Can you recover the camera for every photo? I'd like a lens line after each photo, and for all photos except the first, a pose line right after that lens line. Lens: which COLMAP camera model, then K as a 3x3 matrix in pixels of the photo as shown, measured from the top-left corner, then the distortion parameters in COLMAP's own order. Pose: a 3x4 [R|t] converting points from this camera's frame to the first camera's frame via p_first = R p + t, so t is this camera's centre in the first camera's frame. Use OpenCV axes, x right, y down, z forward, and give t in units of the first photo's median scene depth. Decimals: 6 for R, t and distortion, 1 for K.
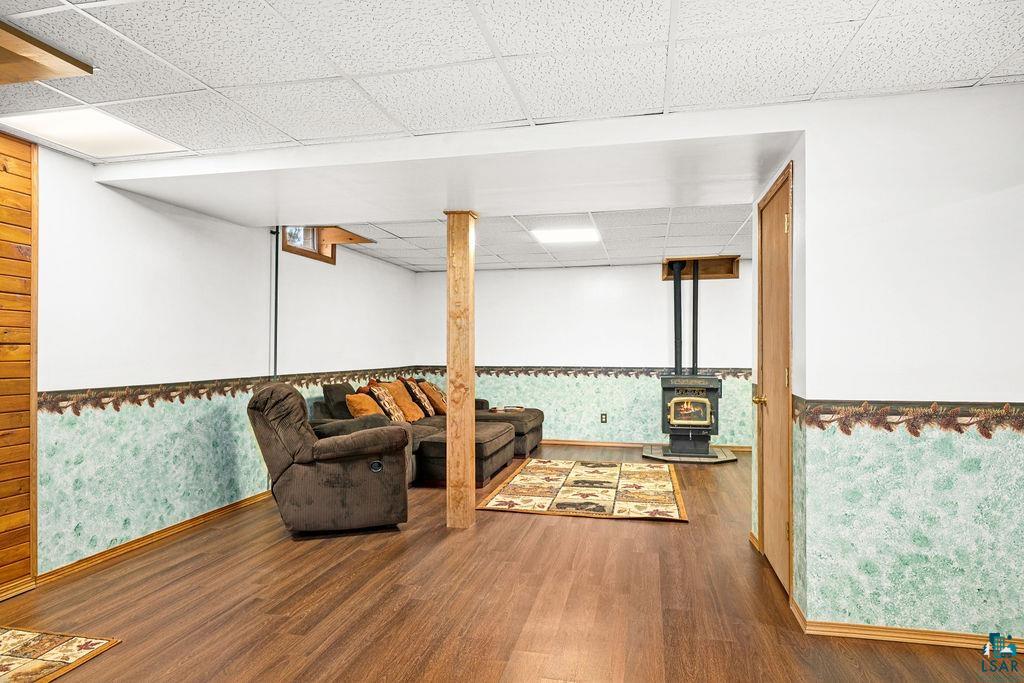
lens RADIAL K [[617.2, 0, 511.2], [0, 617.2, 347.3], [0, 0, 1]] dist [0.003544, 0.000281]
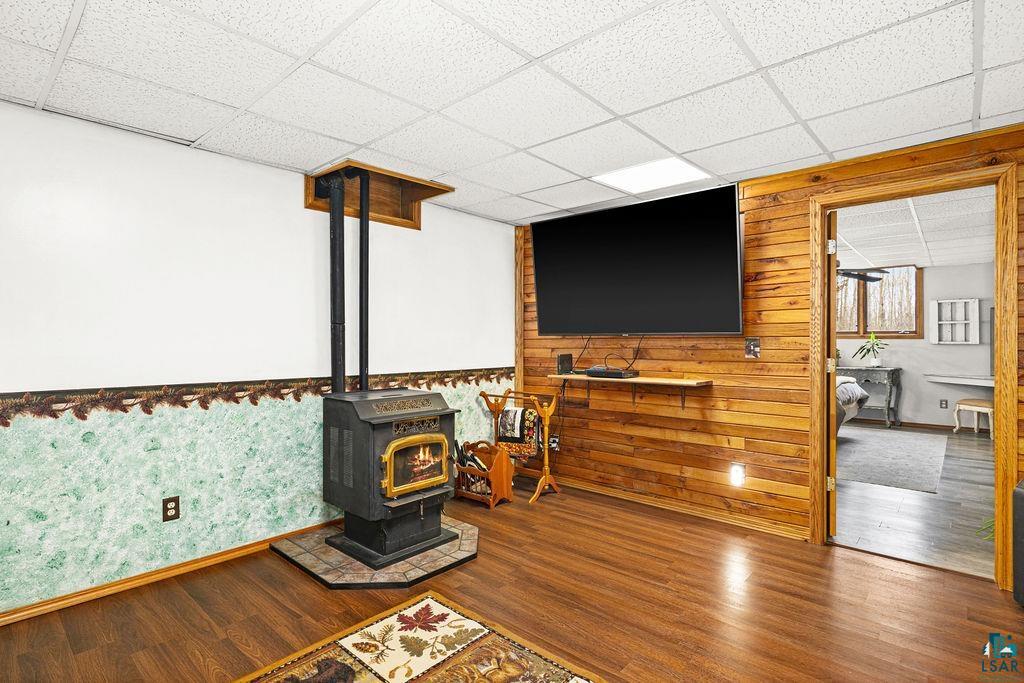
lens RADIAL K [[496.9, 0, 507.7], [0, 496.9, 341.5], [0, 0, 1]] dist [0.002731, 0.000644]
pose [[0.492497, 0.001742, 0.870312, -0.034161], [-0.002261, 0.999997, -0.000722, 0.002465], [-0.870311, -0.001612, 0.492500, 0.732273]]
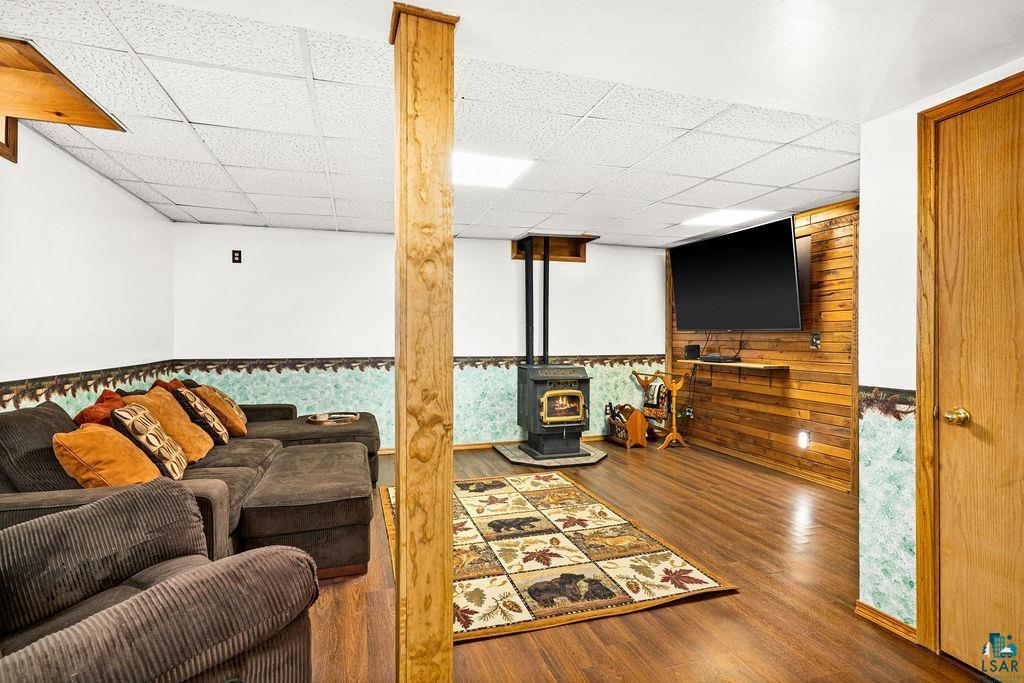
lens RADIAL K [[496.9, 0, 512.1], [0, 496.9, 337.6], [0, 0, 1]] dist [0.002731, 0.000644]
pose [[0.864464, -0.000036, 0.502694, -0.131633], [-0.003342, 0.999977, 0.005818, 0.001622], [-0.502683, -0.006710, 0.864445, 0.422631]]
